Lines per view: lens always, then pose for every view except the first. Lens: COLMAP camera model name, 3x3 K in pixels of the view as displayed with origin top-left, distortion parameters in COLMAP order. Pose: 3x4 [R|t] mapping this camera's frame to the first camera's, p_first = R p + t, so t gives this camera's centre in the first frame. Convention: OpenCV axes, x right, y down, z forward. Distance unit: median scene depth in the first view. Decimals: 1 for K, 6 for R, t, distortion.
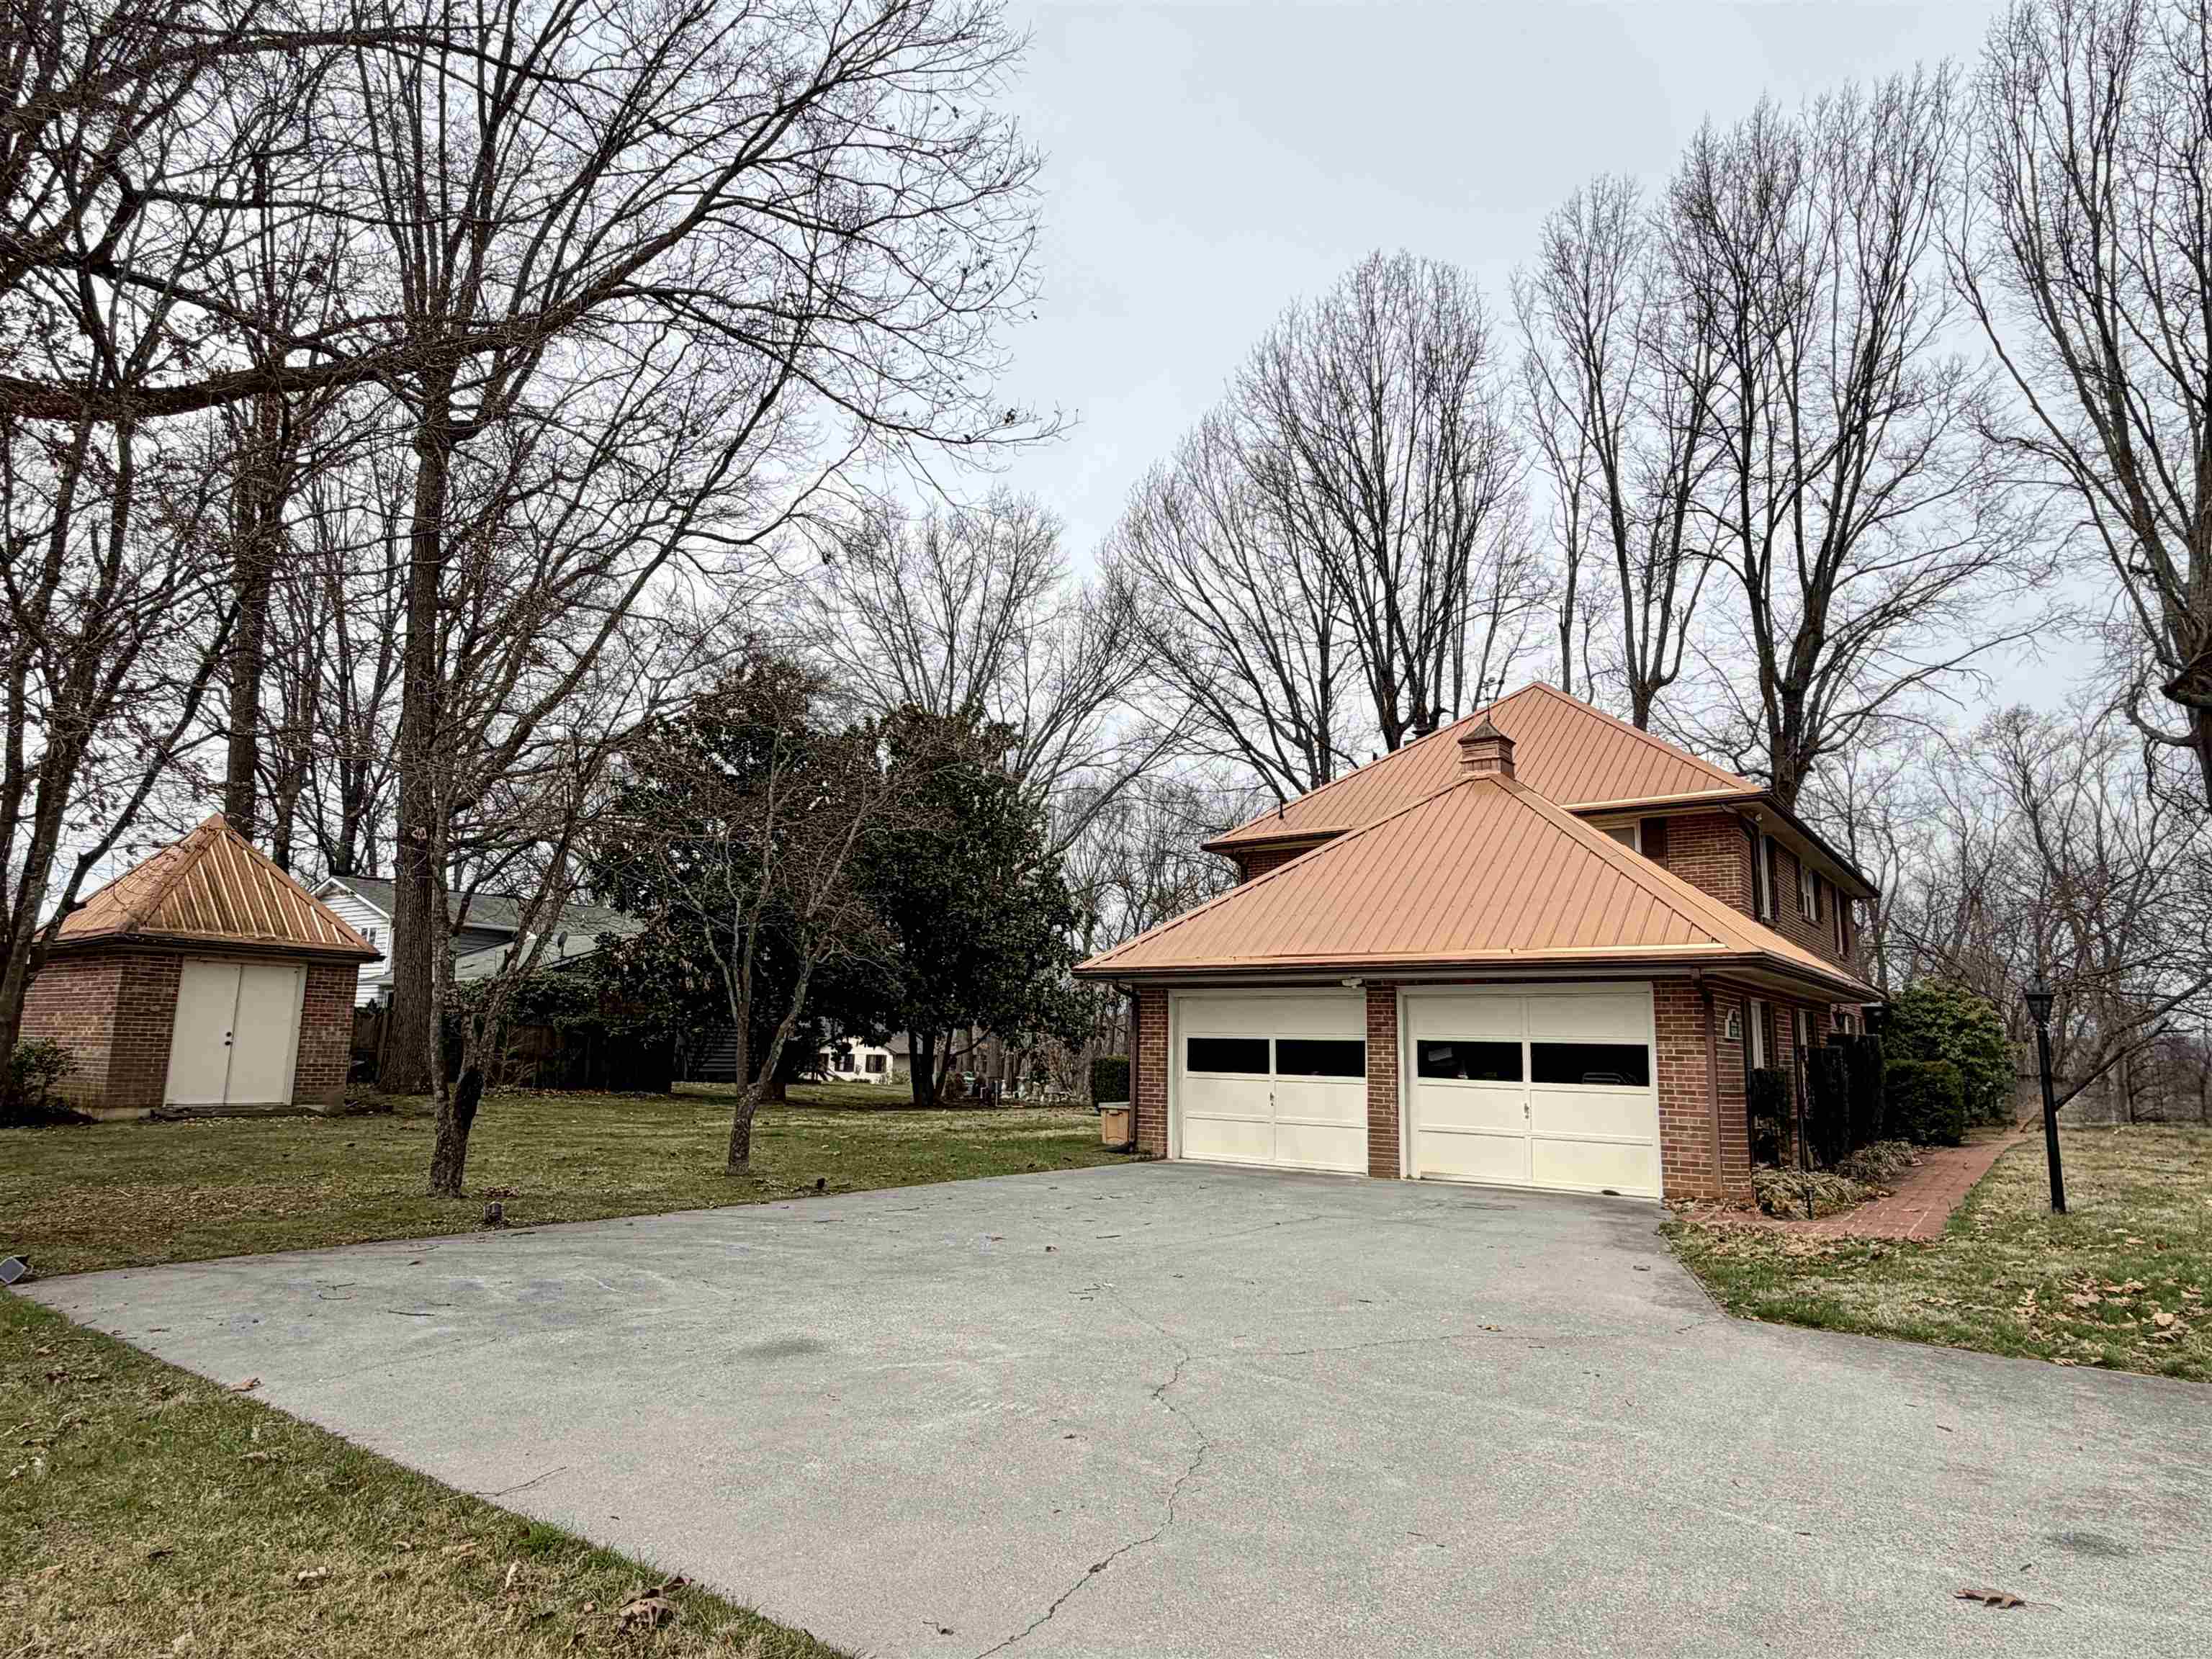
lens RADIAL K [[1307.9, 0, 1109.5], [0, 1307.9, 837.8], [0, 0, 1]] dist [0.008545, 0.001636]
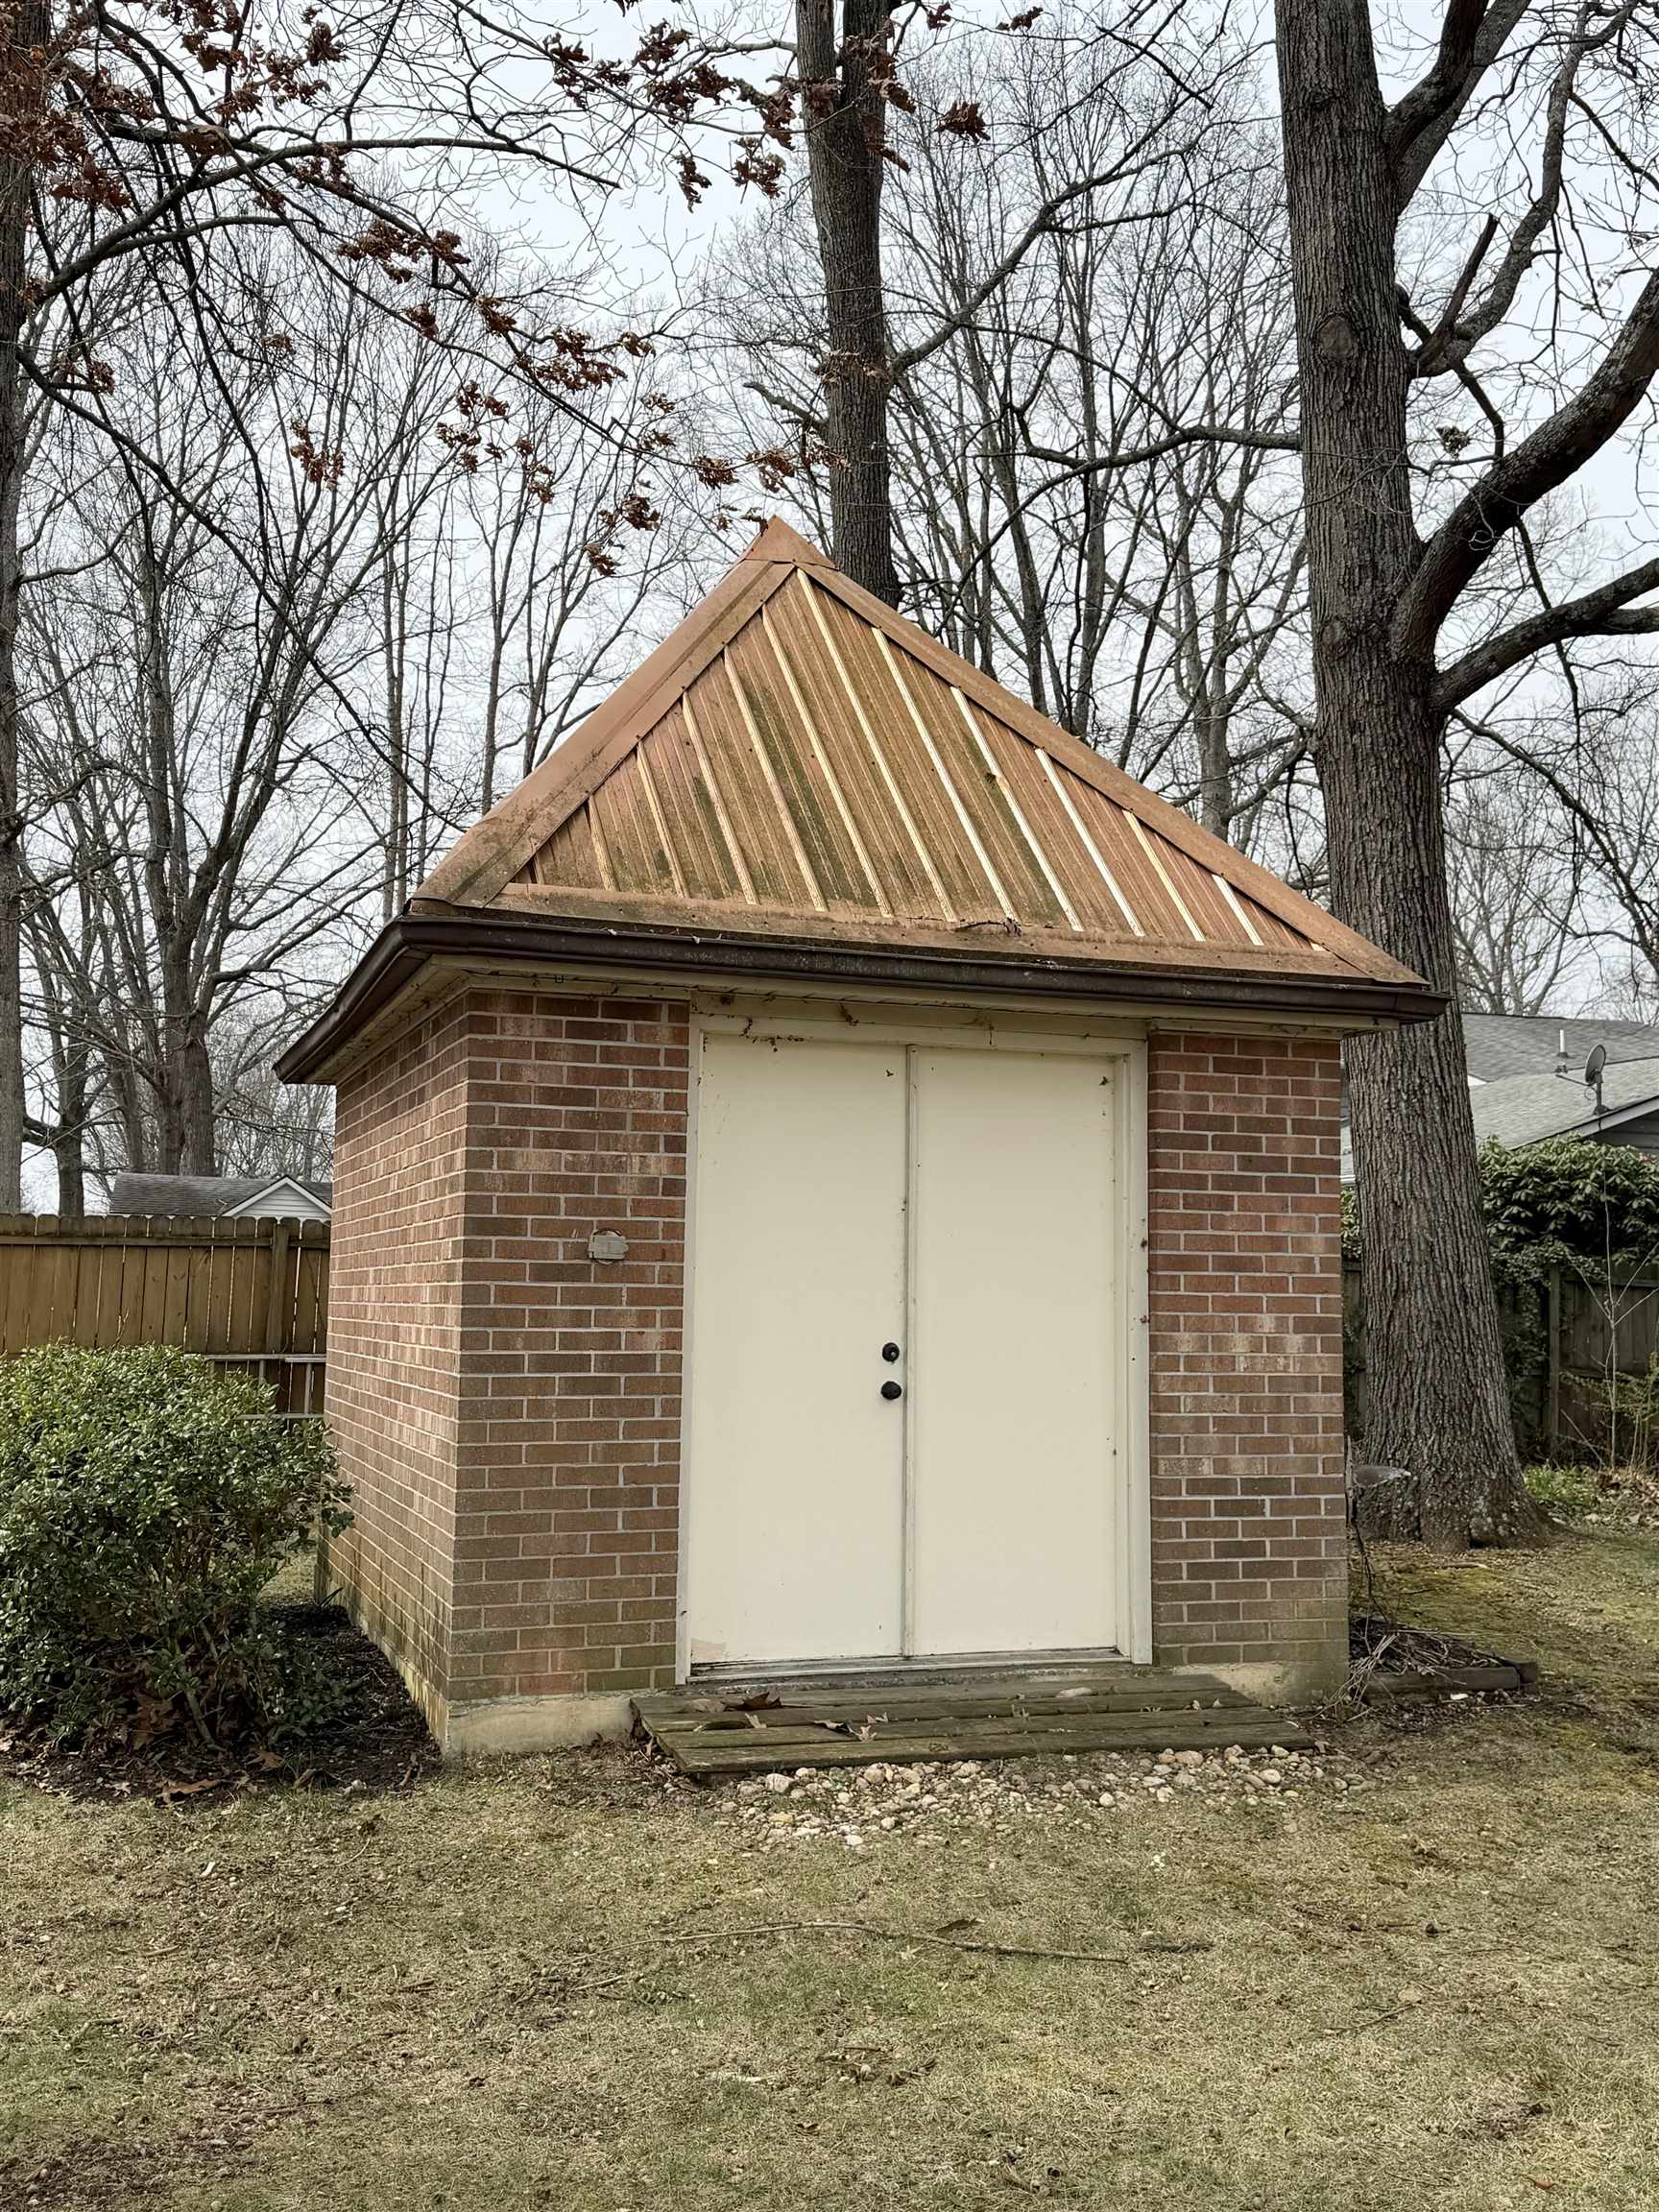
lens RADIAL K [[2185.9, 0, 831.3], [0, 2185.9, 1104.1], [0, 0, 1]] dist [0.001856, 0.000000]
pose [[0.809864, -0.064252, -0.583088, -0.458803], [0.100587, 0.994472, 0.030124, 0.095024], [0.577929, -0.083047, 0.811851, 0.695970]]
